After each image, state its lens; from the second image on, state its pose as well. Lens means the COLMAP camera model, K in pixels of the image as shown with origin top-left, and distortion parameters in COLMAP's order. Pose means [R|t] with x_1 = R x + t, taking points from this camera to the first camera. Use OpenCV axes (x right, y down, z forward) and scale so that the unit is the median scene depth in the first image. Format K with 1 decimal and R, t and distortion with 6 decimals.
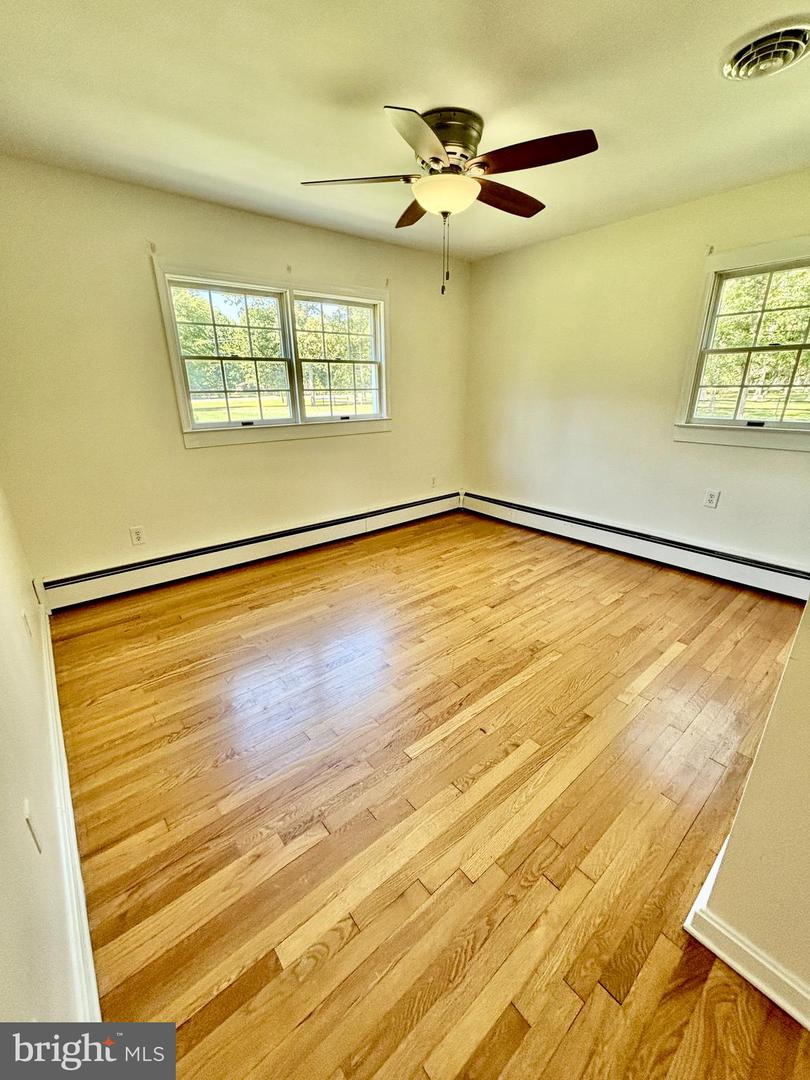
lens RADIAL K [[435.9, 0, 402.9], [0, 435.9, 538.6], [0, 0, 1]] dist [0.004159, -0.002612]
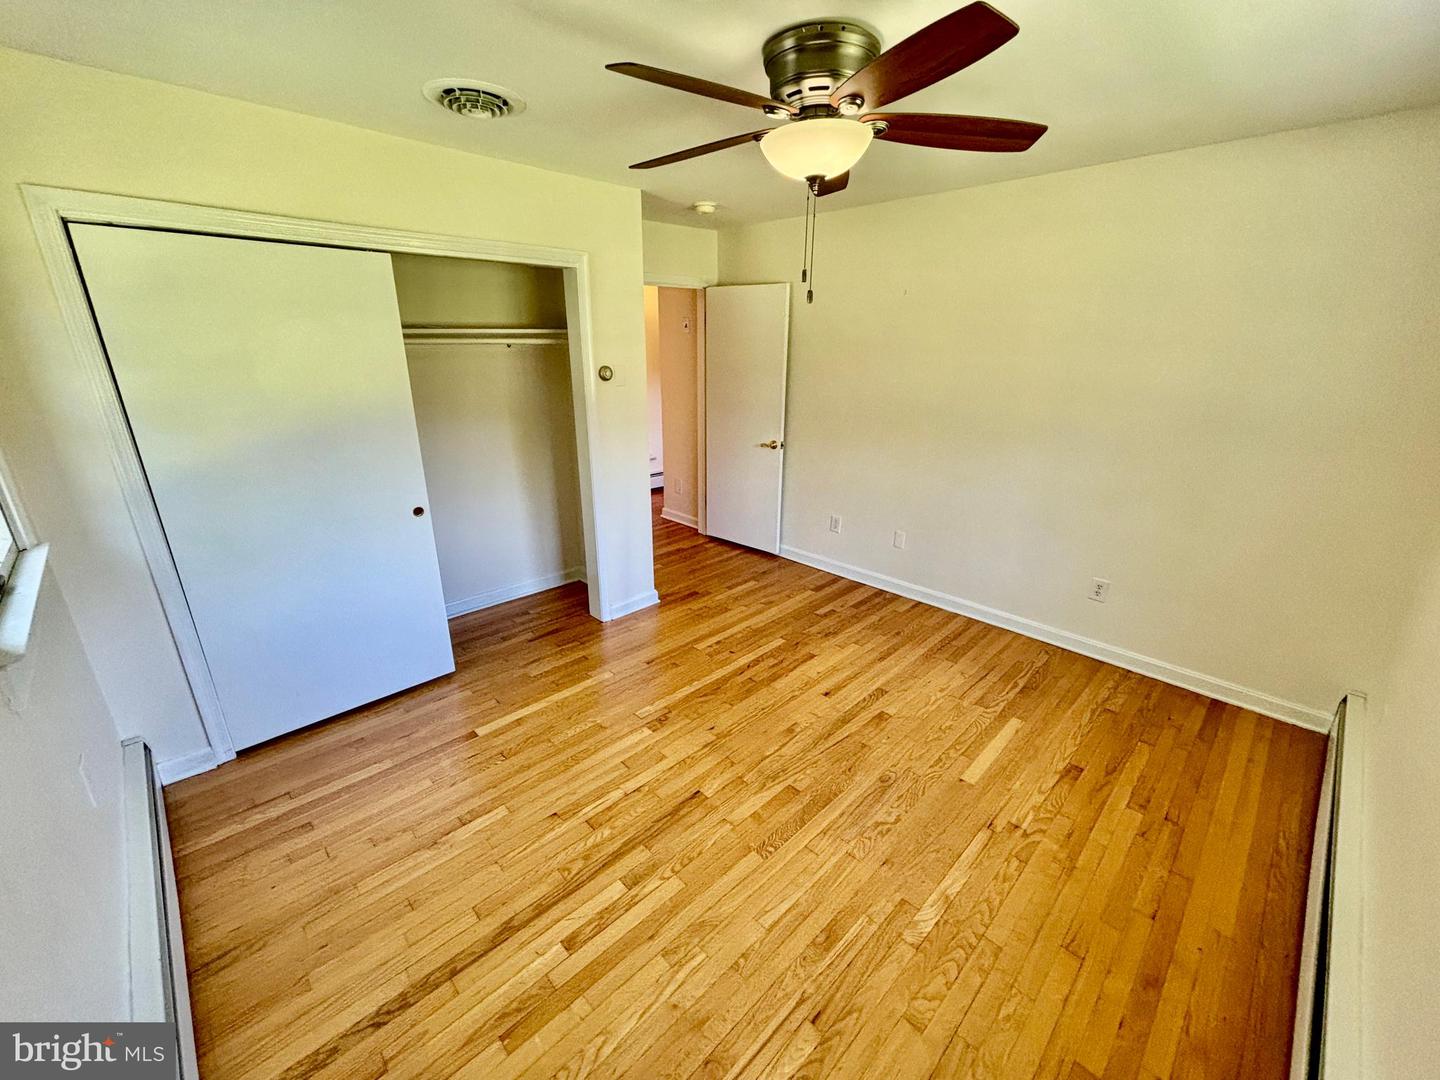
lens RADIAL K [[581.1, 0, 719.8], [0, 581.1, 536.2], [0, 0, 1]] dist [0.004159, -0.002612]
pose [[-0.996527, 0.034388, -0.075837, 0.231492], [-0.020388, 0.782260, 0.622619, -0.644650], [0.080735, 0.622003, -0.778842, 1.460425]]
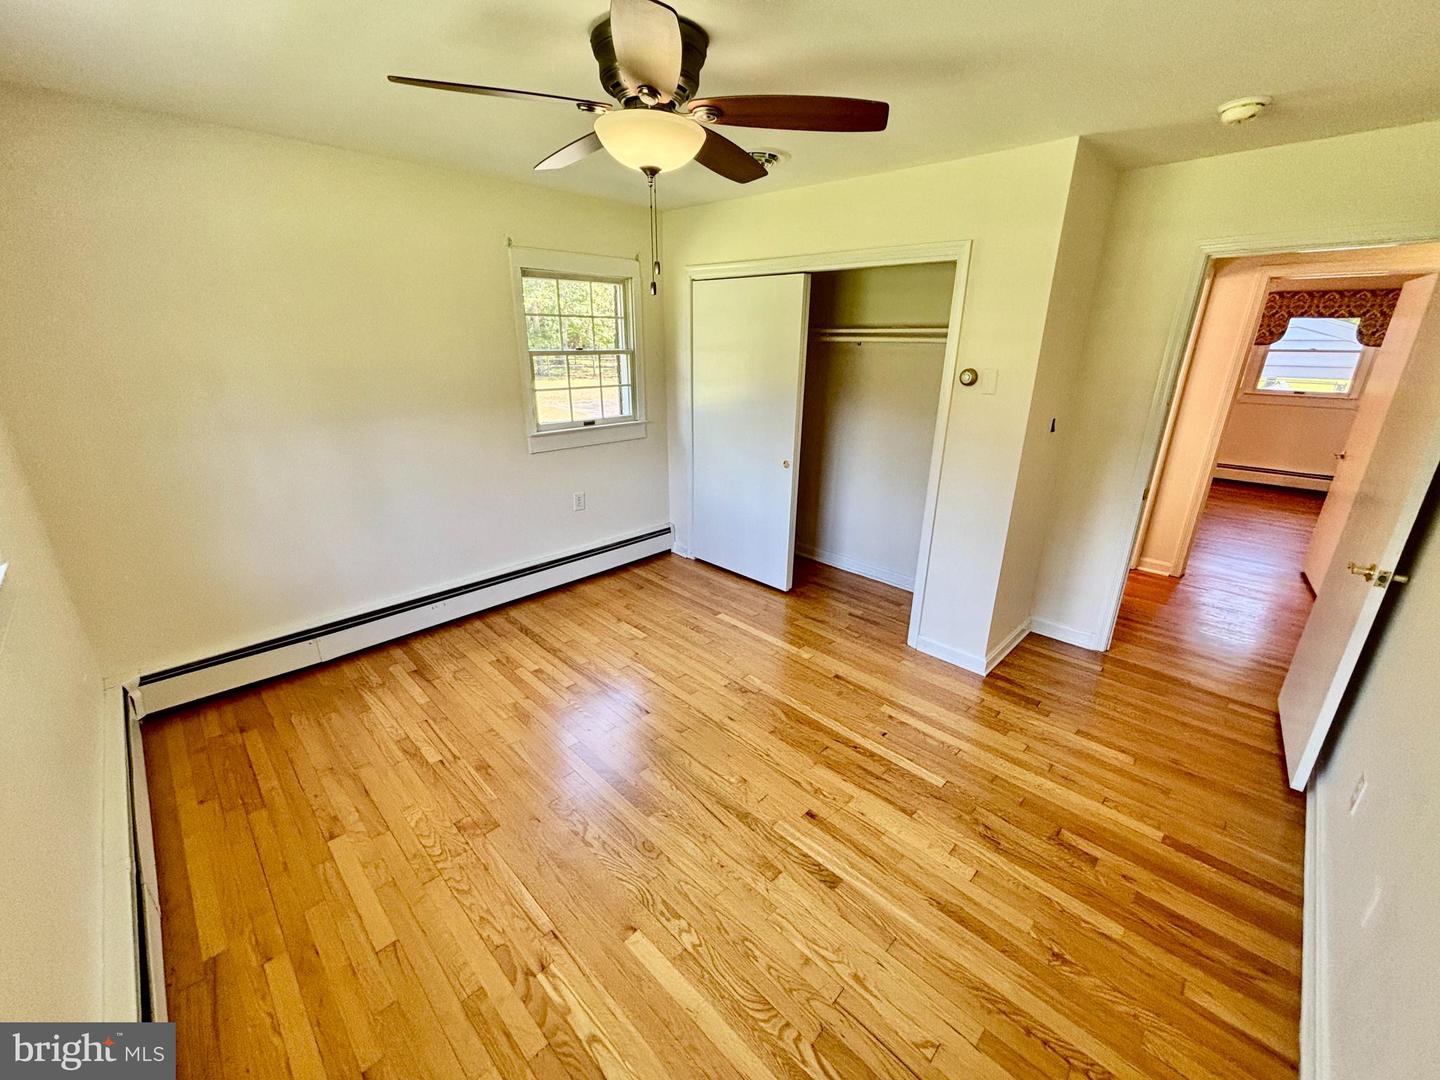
lens RADIAL K [[581.1, 0, 719.1], [0, 581.1, 537.5], [0, 0, 1]] dist [0.004159, -0.002612]
pose [[-0.104652, -0.317726, 0.942389, -0.644159], [0.322877, 0.885408, 0.334371, -0.395530], [-0.940637, 0.339268, 0.009926, 0.808092]]
